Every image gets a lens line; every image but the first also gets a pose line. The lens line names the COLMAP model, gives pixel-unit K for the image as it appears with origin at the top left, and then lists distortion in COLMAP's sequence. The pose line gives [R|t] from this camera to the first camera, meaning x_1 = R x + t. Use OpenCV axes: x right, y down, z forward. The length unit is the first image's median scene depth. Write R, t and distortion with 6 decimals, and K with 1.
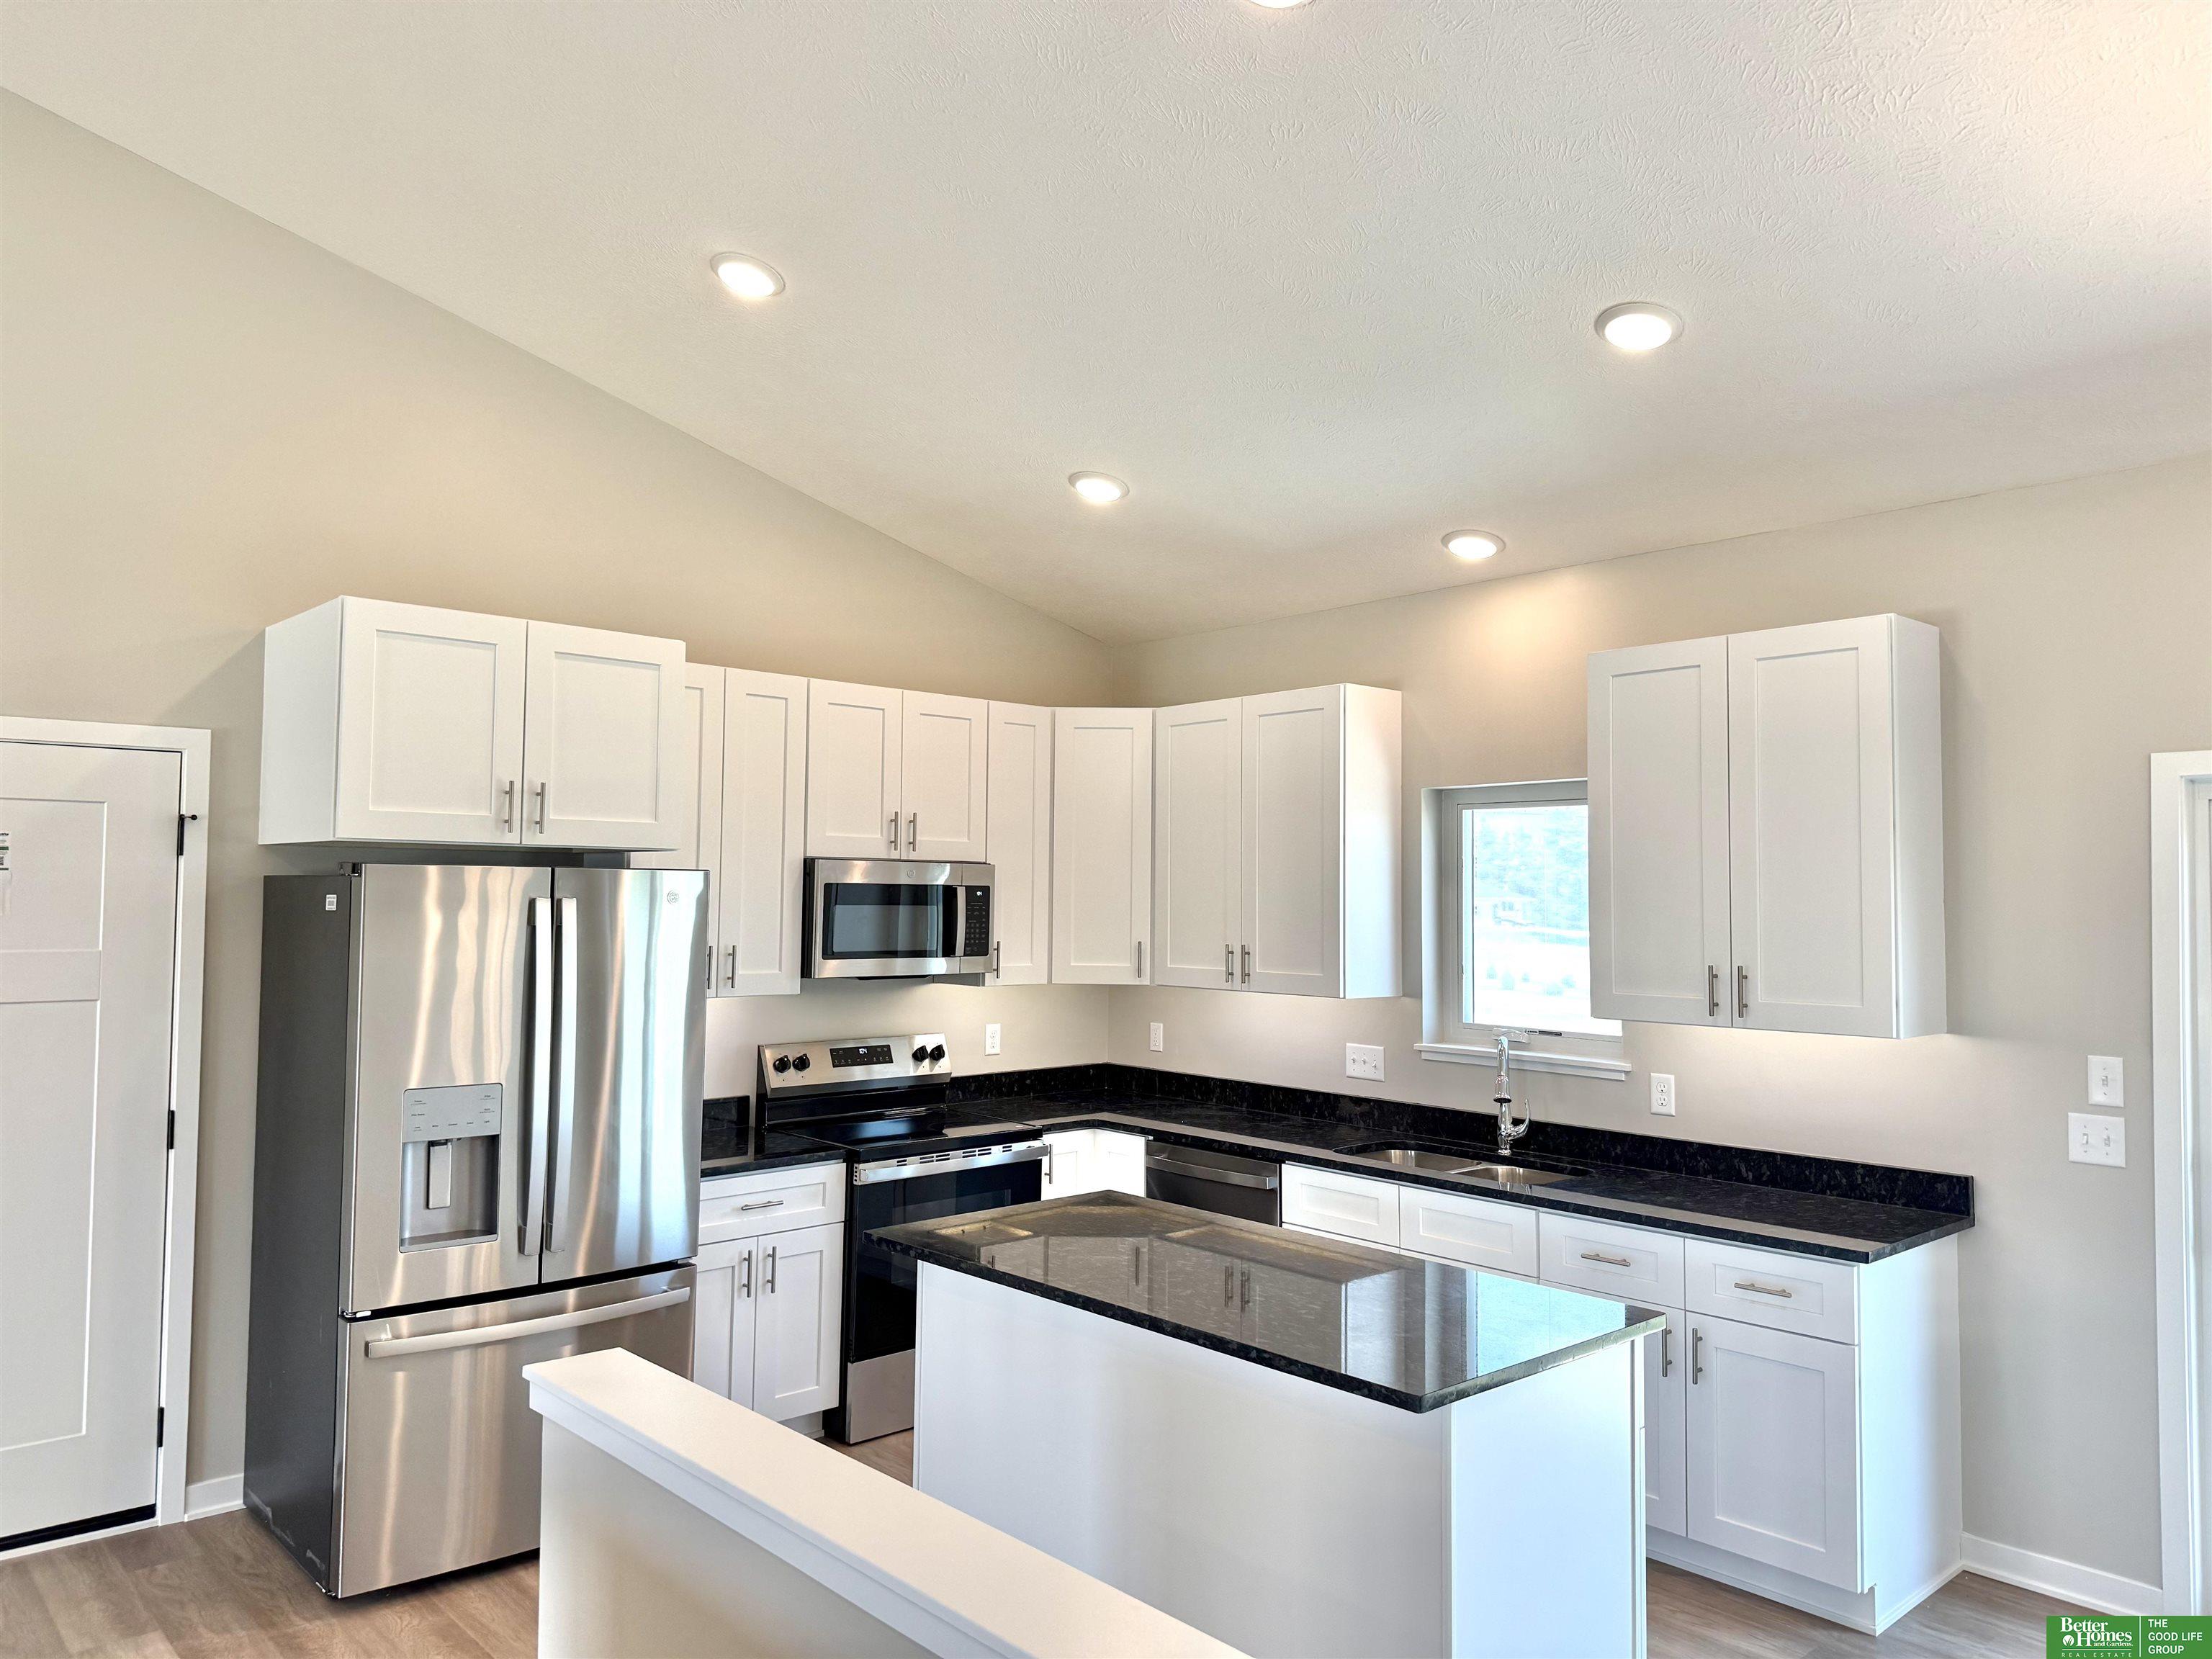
lens RADIAL K [[1571.2, 0, 1106.0], [0, 1571.2, 829.5], [0, 0, 1]] dist [0.123274, -0.202234]
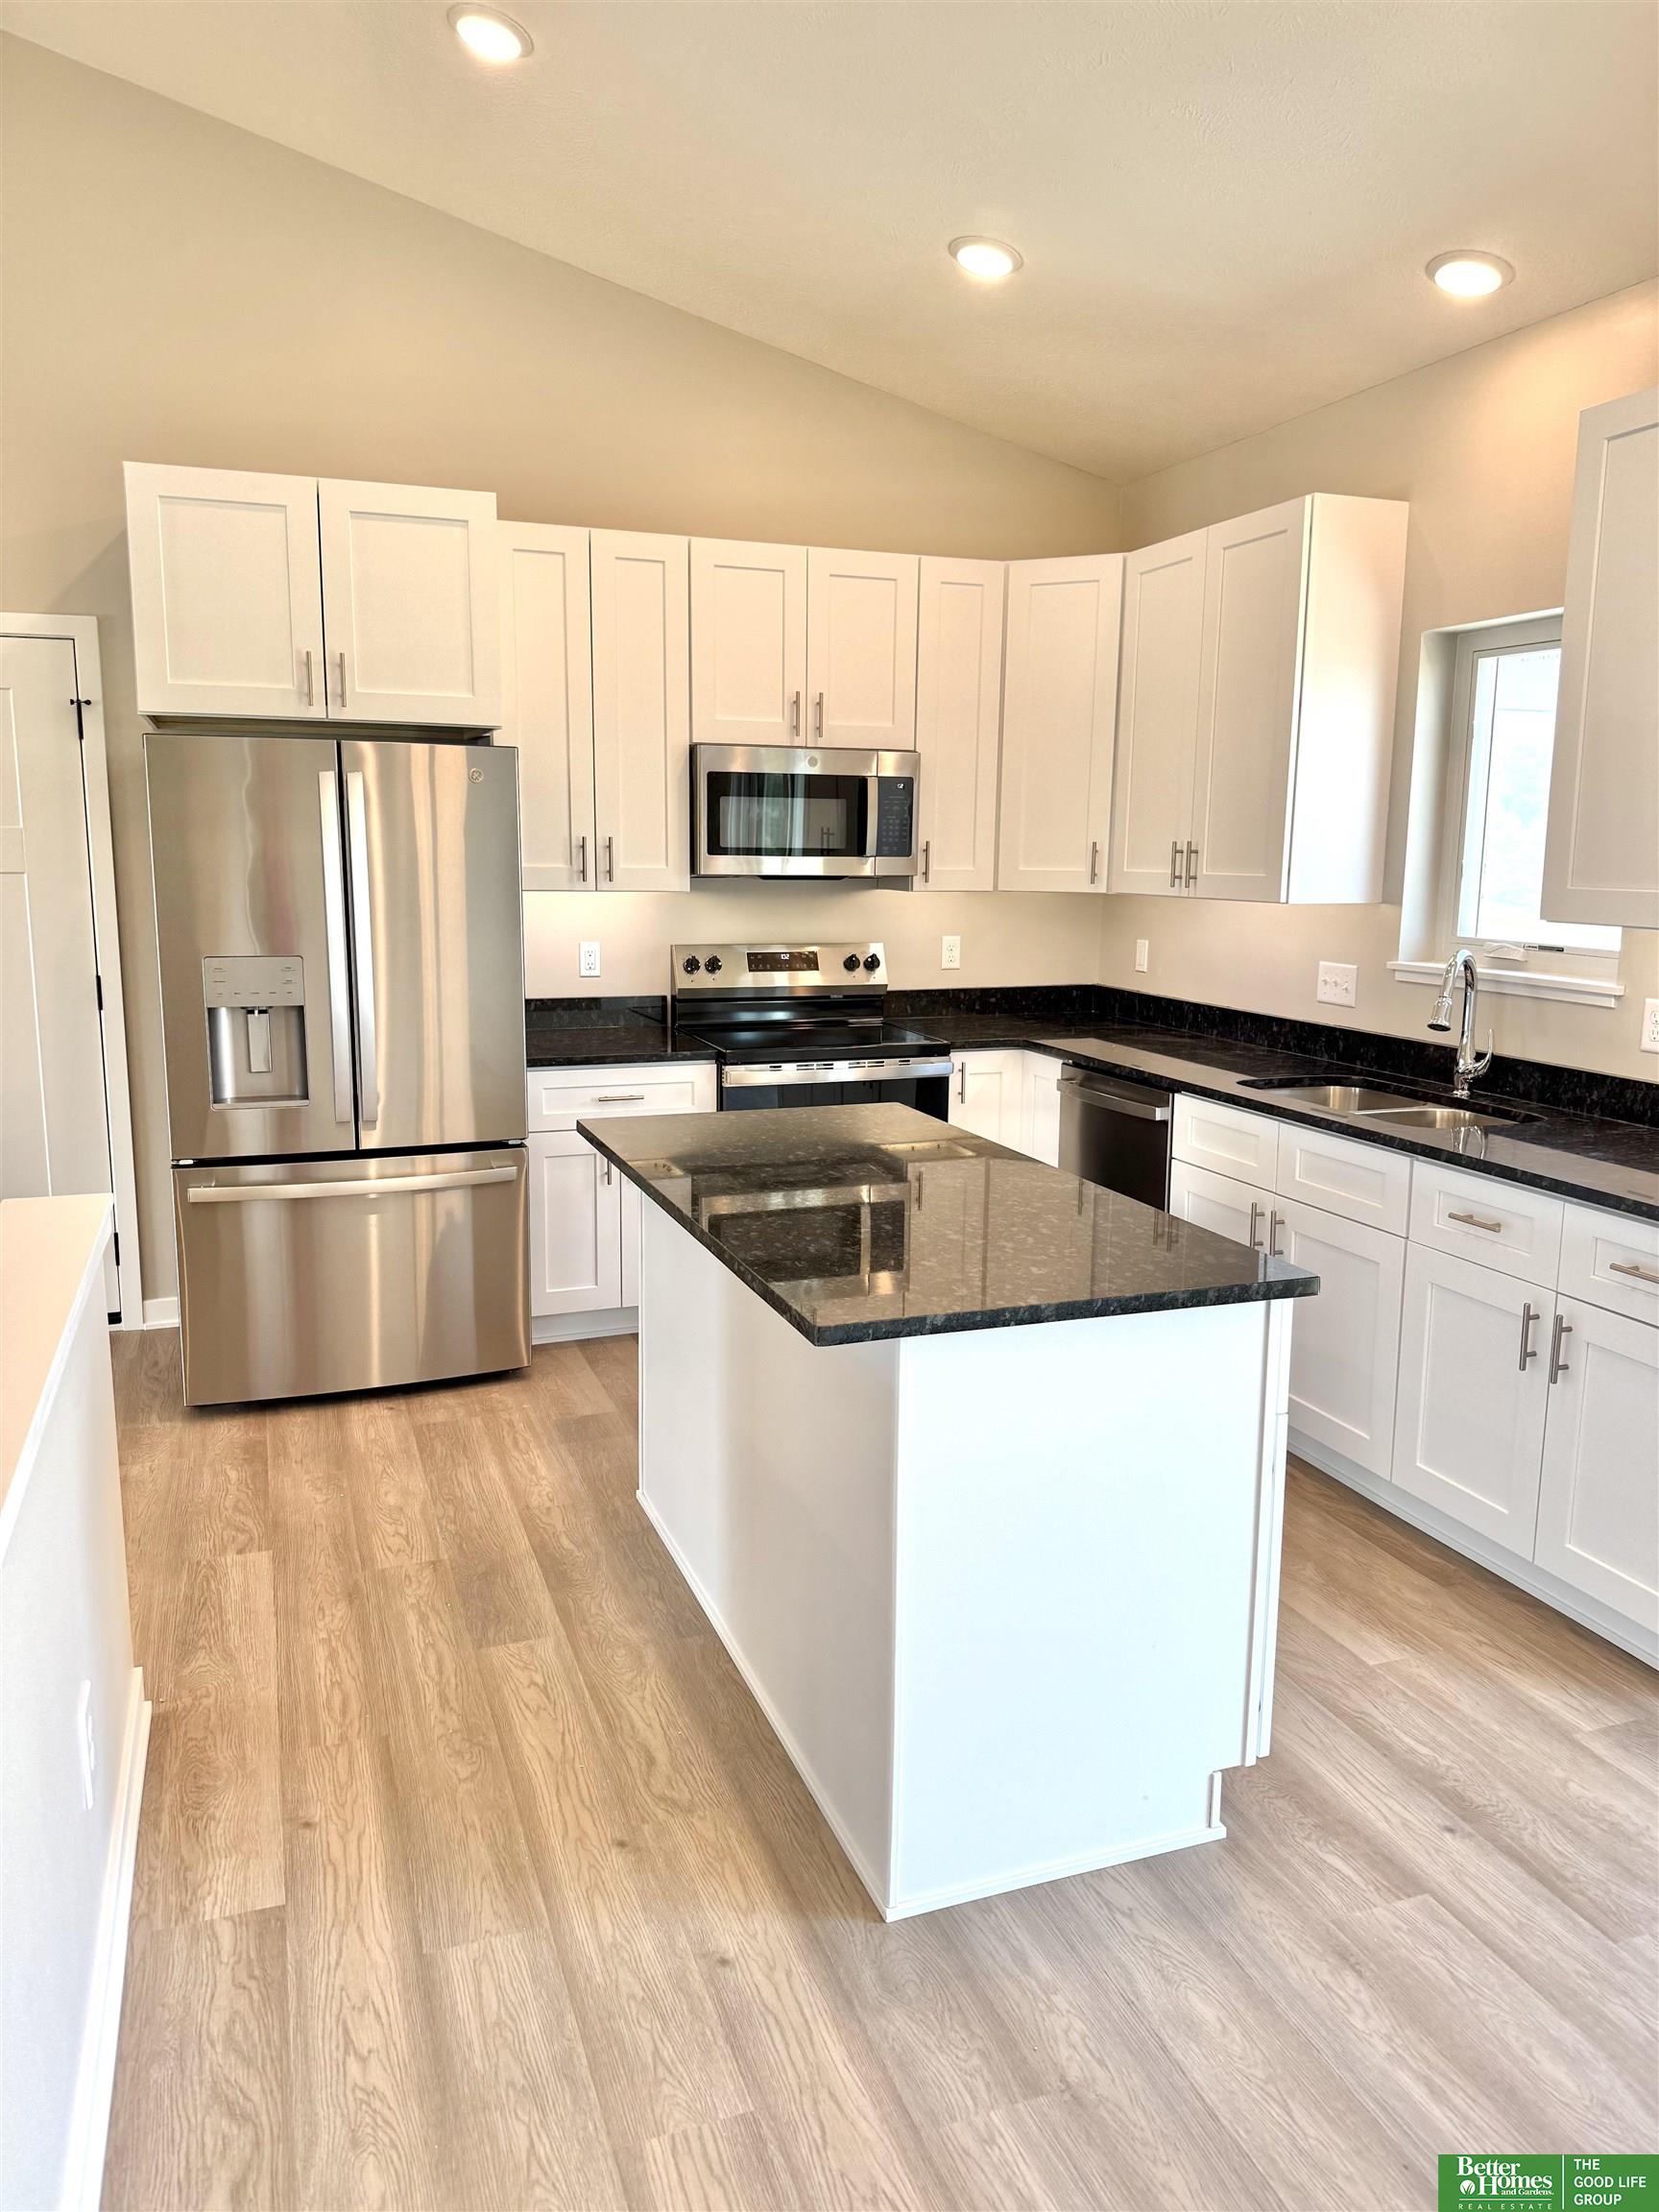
lens RADIAL K [[1550.4, 0, 829.5], [0, 1550.4, 1106.0], [0, 0, 1]] dist [0.198764, -0.418893]
pose [[0.924590, 0.063129, -0.375696, 0.243606], [0.015890, 0.978926, 0.203598, 0.039457], [0.380631, -0.194215, 0.904102, 0.147246]]
